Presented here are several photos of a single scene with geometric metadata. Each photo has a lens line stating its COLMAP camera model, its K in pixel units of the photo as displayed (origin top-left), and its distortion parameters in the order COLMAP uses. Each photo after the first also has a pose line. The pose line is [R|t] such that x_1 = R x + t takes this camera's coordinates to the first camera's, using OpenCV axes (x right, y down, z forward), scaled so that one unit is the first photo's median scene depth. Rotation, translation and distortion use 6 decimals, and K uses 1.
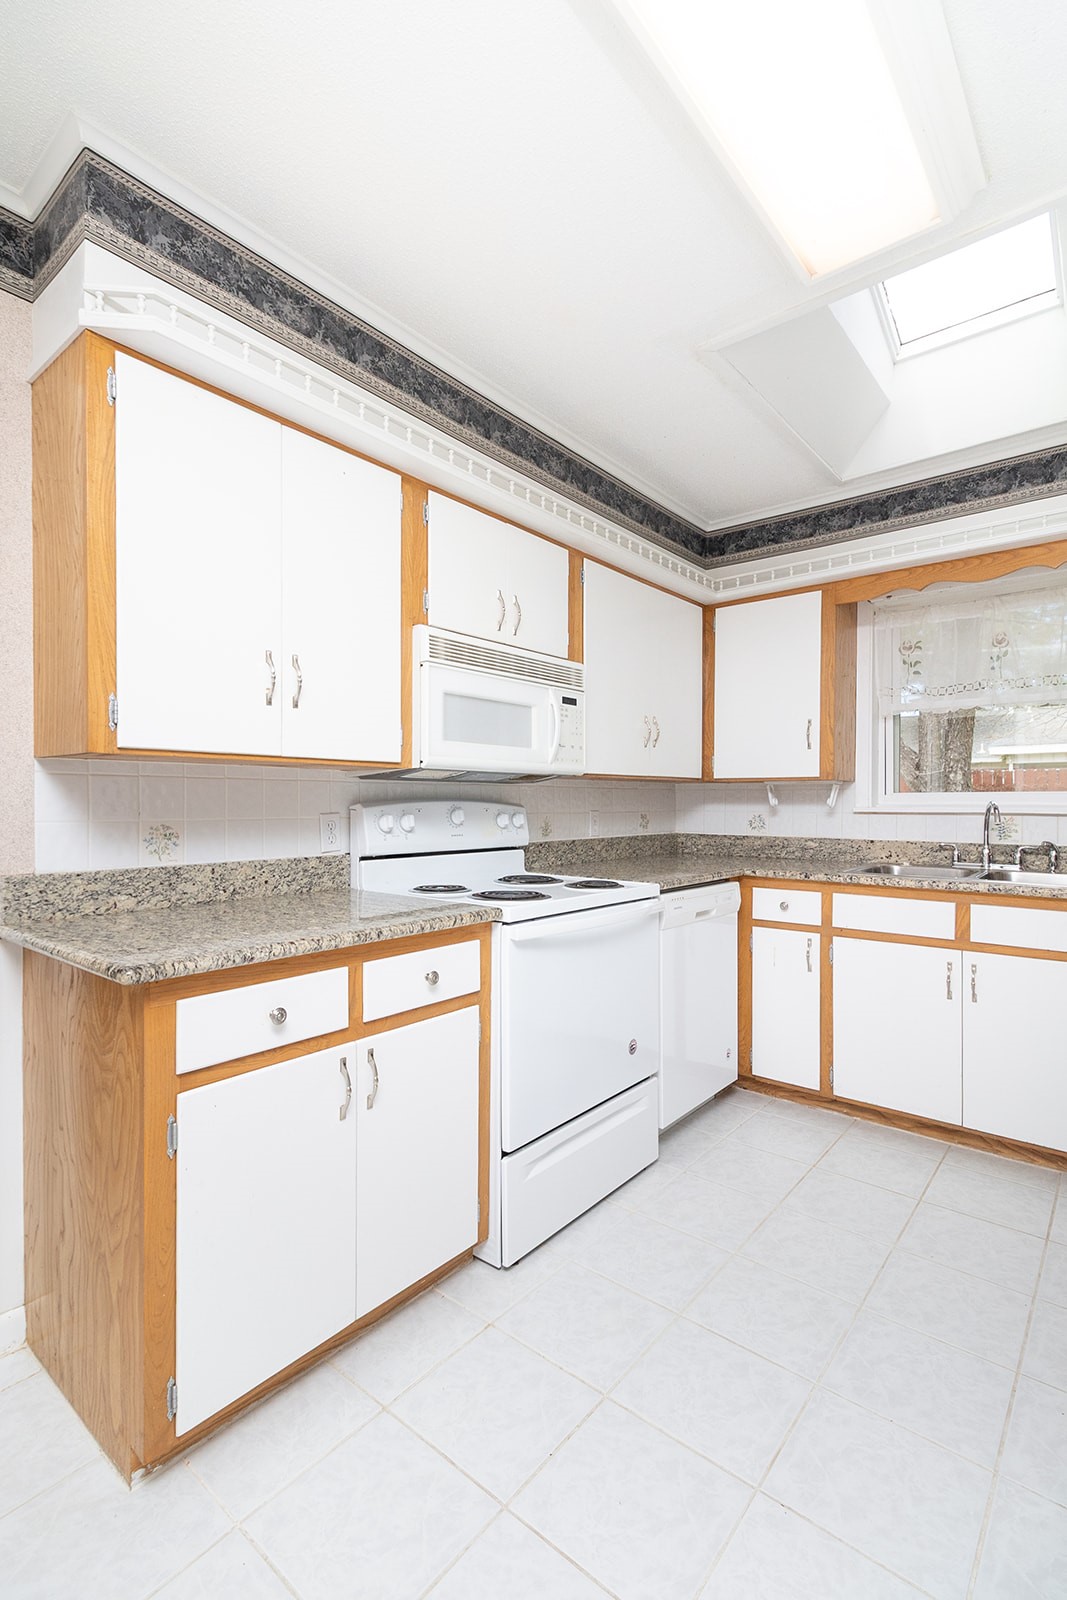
lens RADIAL K [[757.5, 0, 525.5], [0, 757.5, 805.4], [0, 0, 1]] dist [0.003321, -0.001002]
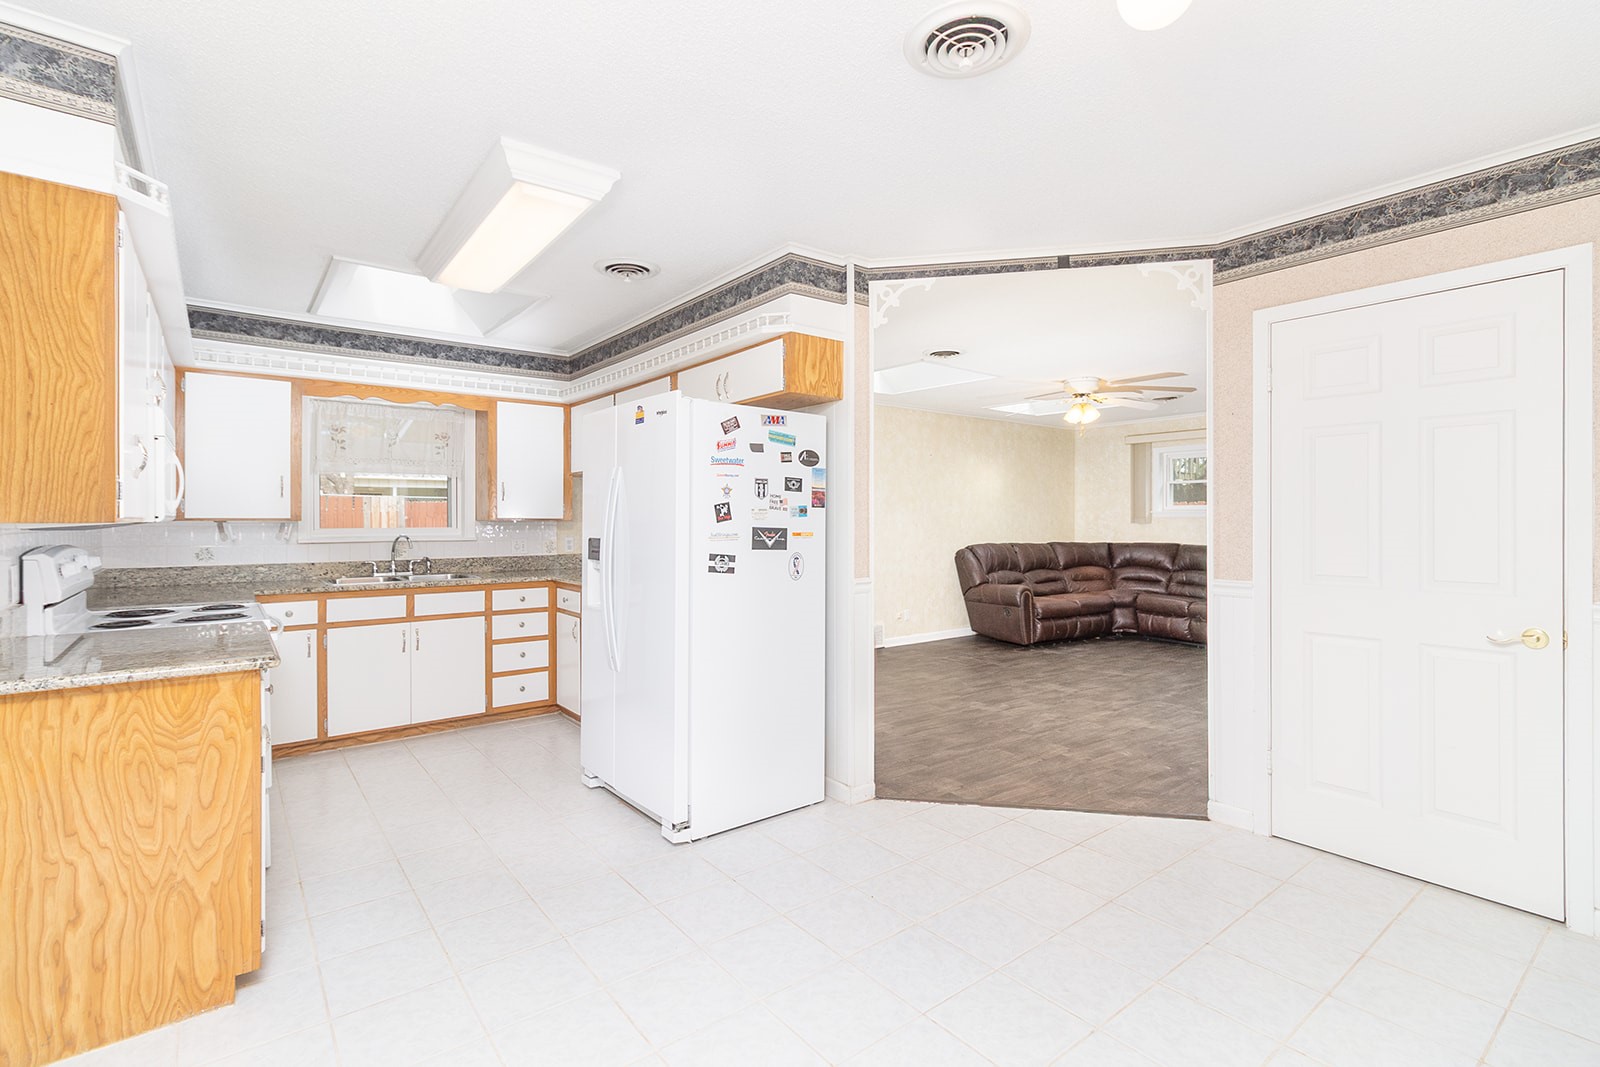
lens RADIAL K [[757.5, 0, 794.3], [0, 757.5, 512.5], [0, 0, 1]] dist [0.003321, -0.001002]
pose [[0.218713, 0.005442, 0.975774, -0.905732], [0.006991, 0.999950, -0.007144, -0.039507], [-0.975764, 0.008384, 0.218664, -0.226093]]
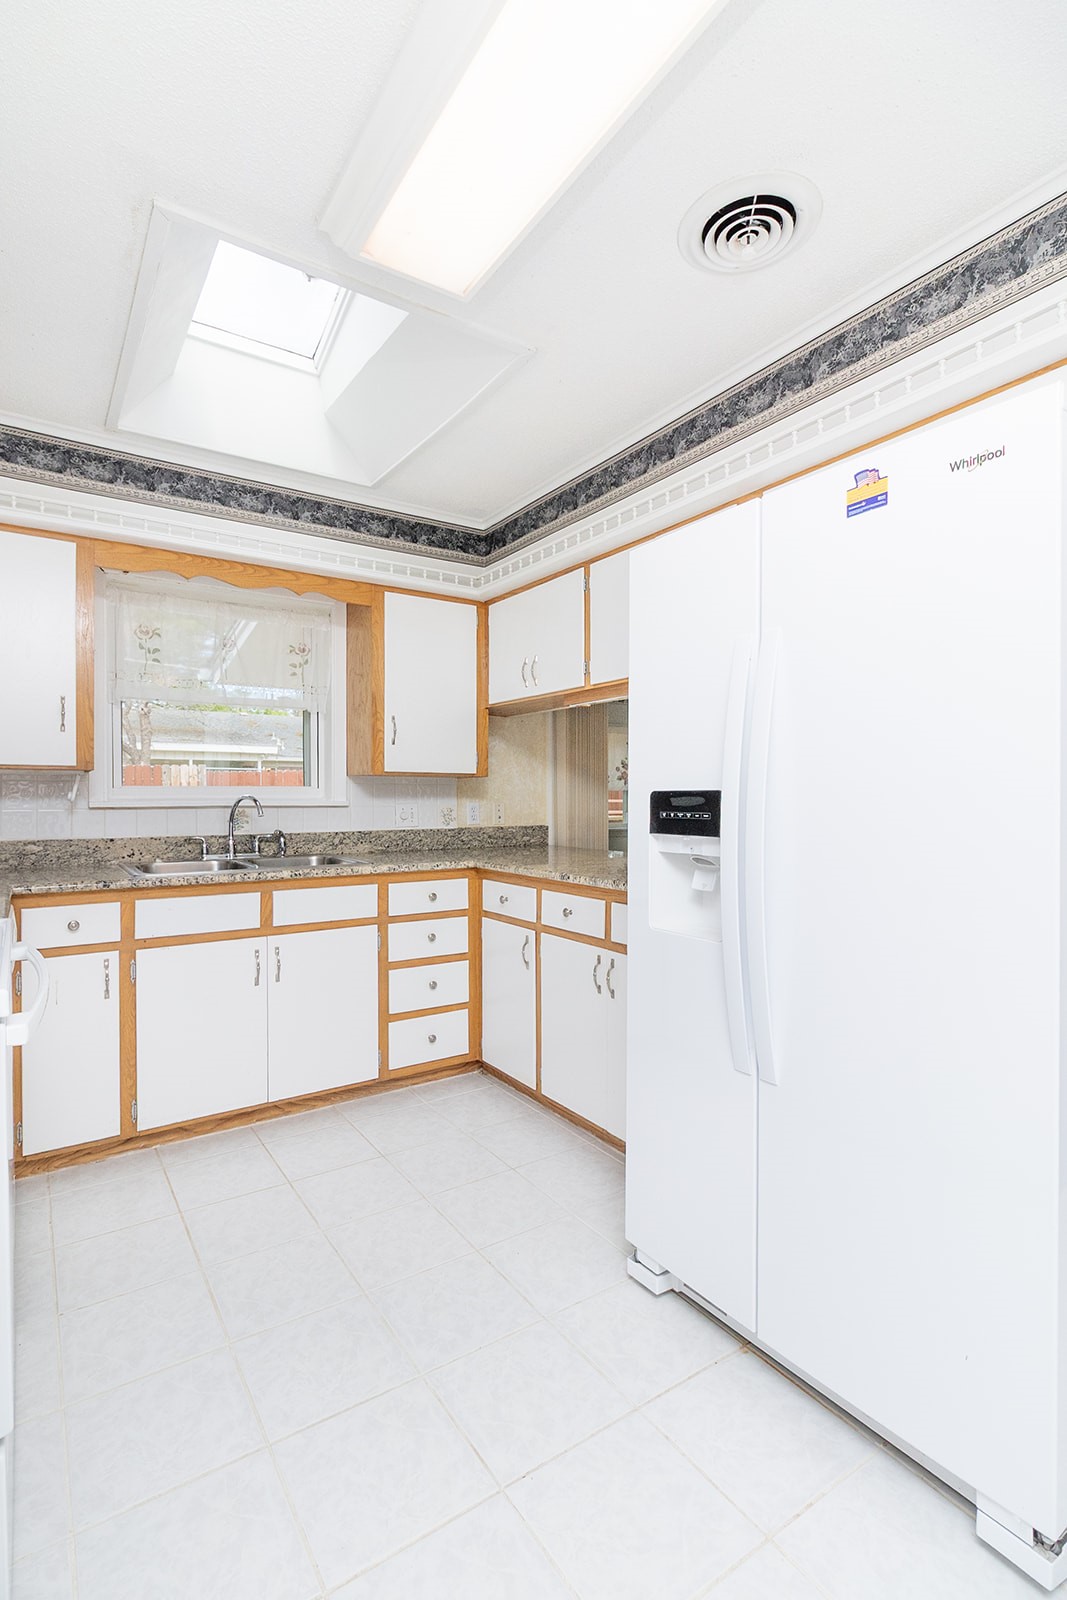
lens RADIAL K [[757.5, 0, 536.5], [0, 757.5, 795.4], [0, 0, 1]] dist [0.003321, -0.001002]
pose [[0.268494, -0.002065, 0.963279, -0.338266], [0.005033, 0.999987, 0.000741, -0.003970], [-0.963268, 0.004649, 0.268501, 0.348812]]
